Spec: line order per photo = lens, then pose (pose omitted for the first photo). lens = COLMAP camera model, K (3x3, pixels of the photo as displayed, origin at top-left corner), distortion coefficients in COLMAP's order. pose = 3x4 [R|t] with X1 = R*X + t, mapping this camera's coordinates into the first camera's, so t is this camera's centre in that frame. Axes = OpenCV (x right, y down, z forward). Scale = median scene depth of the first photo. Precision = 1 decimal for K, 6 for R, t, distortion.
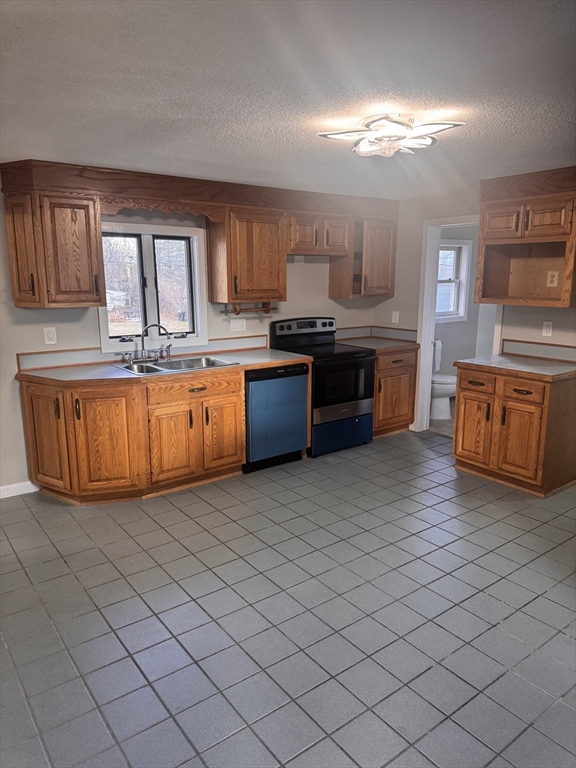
lens RADIAL K [[540.8, 0, 288.0], [0, 540.8, 384.0], [0, 0, 1]] dist [0.120095, -0.175586]
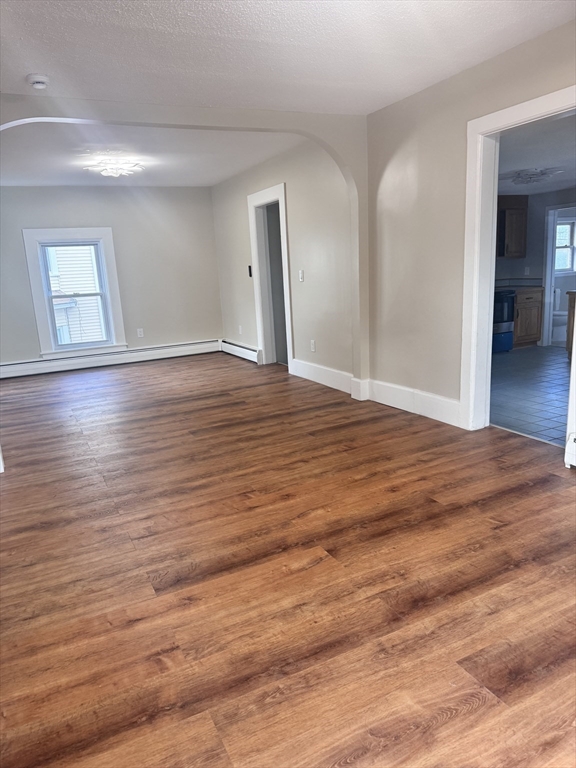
lens RADIAL K [[540.8, 0, 288.0], [0, 540.8, 384.0], [0, 0, 1]] dist [0.120095, -0.175586]
pose [[0.981413, -0.014431, -0.191364, -0.220282], [0.017742, 0.999721, 0.015597, 0.203727], [0.191086, -0.018702, 0.981395, -0.844336]]
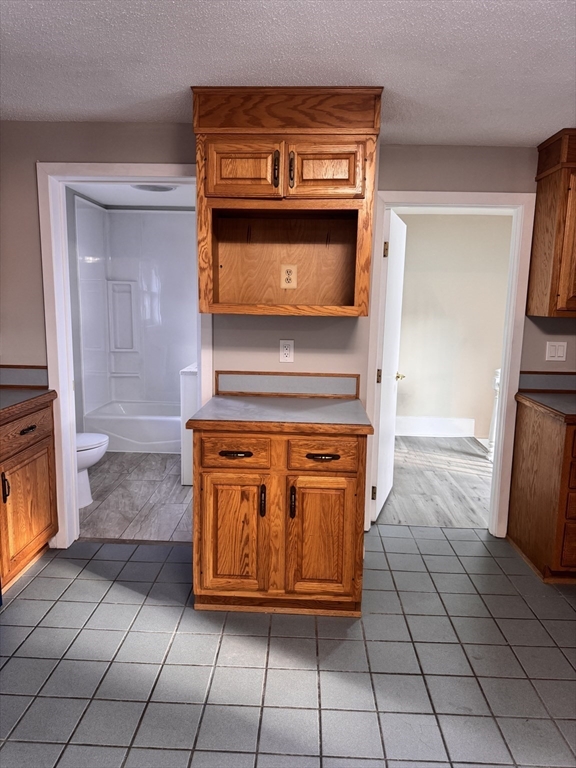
lens RADIAL K [[540.8, 0, 288.0], [0, 540.8, 384.0], [0, 0, 1]] dist [0.120095, -0.175586]
pose [[0.633185, -0.106853, 0.766589, -0.038741], [0.136759, 0.990287, 0.025074, -0.077868], [-0.761823, 0.088961, 0.641648, 0.590703]]
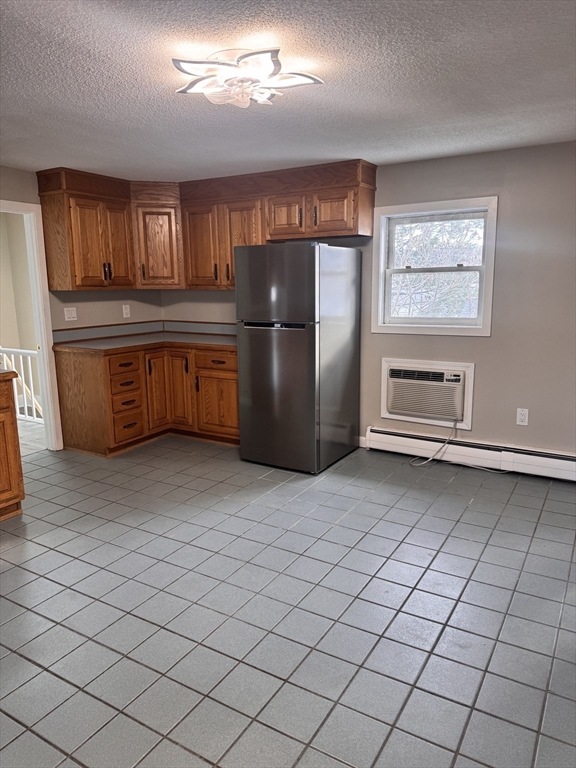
lens RADIAL K [[540.8, 0, 288.0], [0, 540.8, 384.0], [0, 0, 1]] dist [0.120095, -0.175586]
pose [[-0.361905, -0.173990, 0.915834, -0.421617], [0.198849, 0.945409, 0.258187, -0.118759], [-0.910760, 0.275552, -0.307551, 0.770364]]
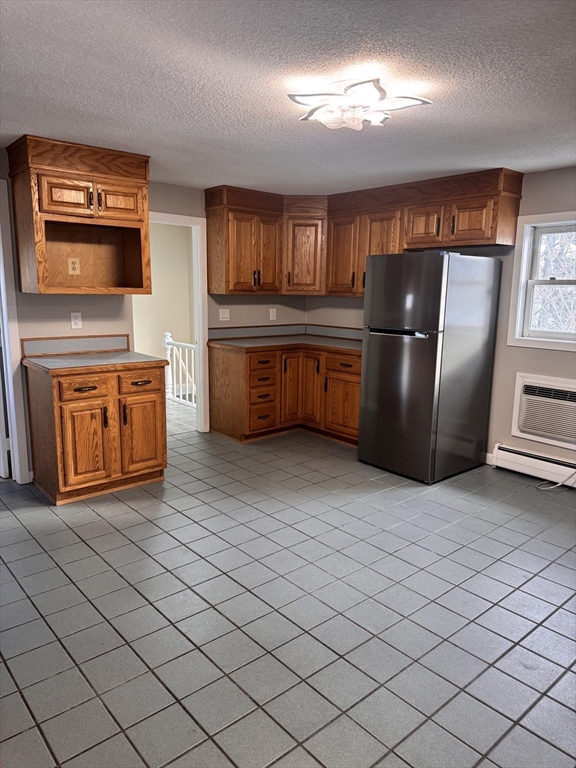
lens RADIAL K [[539.7, 0, 288.0], [0, 539.7, 384.0], [0, 0, 1]] dist [0.180023, -0.317556]
pose [[-0.061766, -0.179316, 0.981851, -0.487990], [0.185605, 0.964506, 0.187825, -0.107085], [-0.980681, 0.193838, -0.026292, 0.710462]]
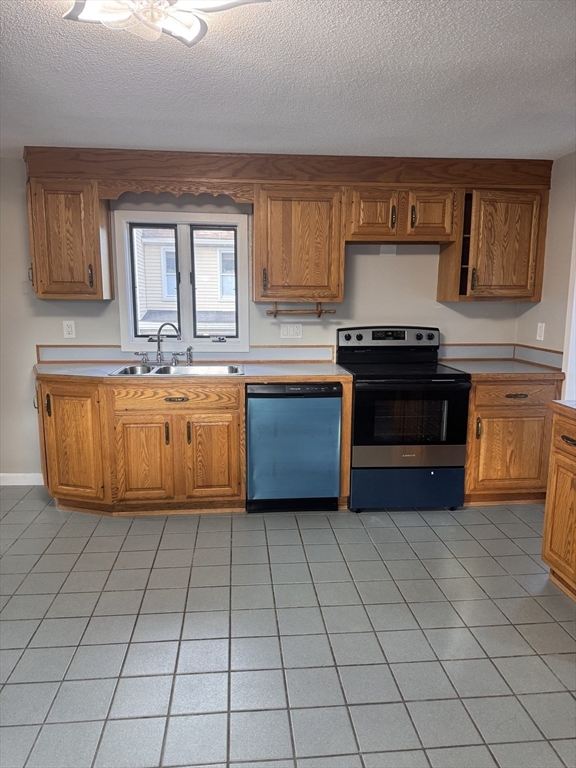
lens RADIAL K [[540.8, 0, 288.0], [0, 540.8, 384.0], [0, 0, 1]] dist [0.120095, -0.175586]
pose [[0.846357, 0.088785, -0.525164, 0.386010], [-0.111309, 0.993721, -0.011386, -0.021246], [0.520855, 0.068092, 0.850925, 0.345149]]
